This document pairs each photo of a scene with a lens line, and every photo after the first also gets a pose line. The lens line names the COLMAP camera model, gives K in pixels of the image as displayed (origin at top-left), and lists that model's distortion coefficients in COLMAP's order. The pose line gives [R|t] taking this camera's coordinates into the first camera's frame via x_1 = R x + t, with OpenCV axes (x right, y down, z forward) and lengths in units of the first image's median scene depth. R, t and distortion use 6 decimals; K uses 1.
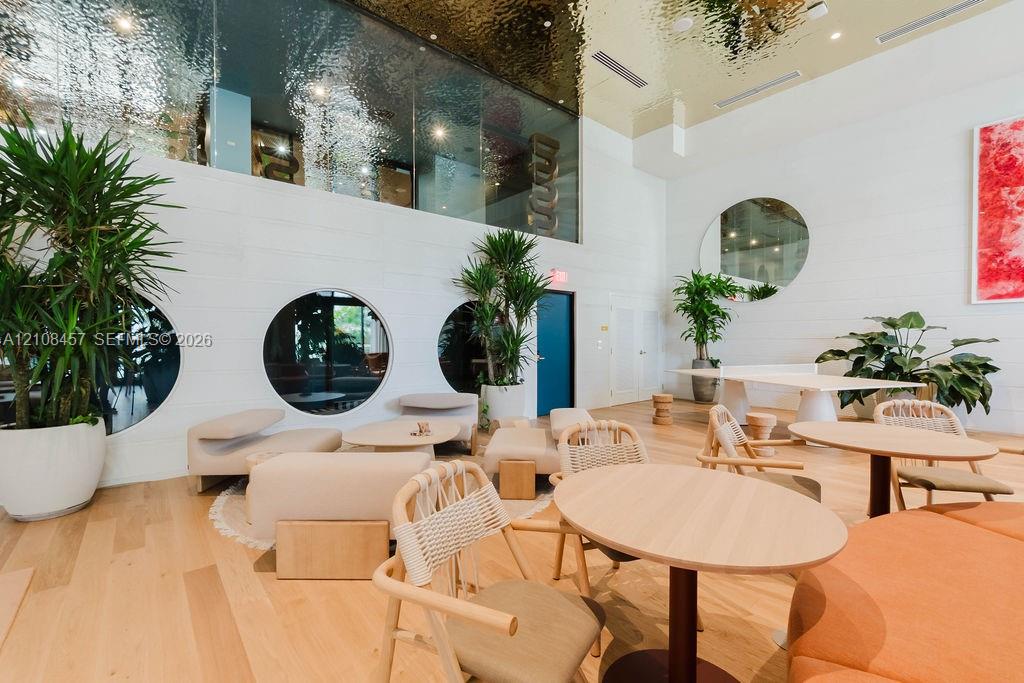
lens RADIAL K [[442.2, 0, 509.8], [0, 442.2, 343.4], [0, 0, 1]] dist [-0.005390, 0.000557]
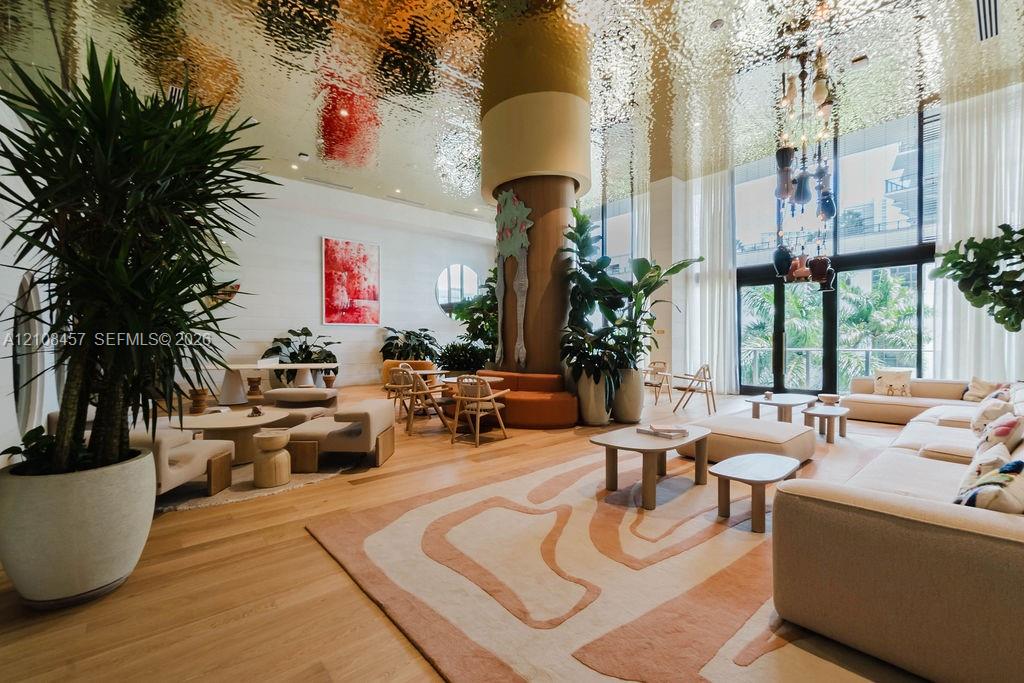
lens RADIAL K [[442.2, 0, 509.8], [0, 442.2, 343.4], [0, 0, 1]] dist [-0.005390, 0.000557]
pose [[-0.017051, -0.003527, 0.999848, -1.011770], [0.016869, 0.999850, 0.003815, 0.003072], [-0.999712, 0.016932, -0.016989, 0.193356]]
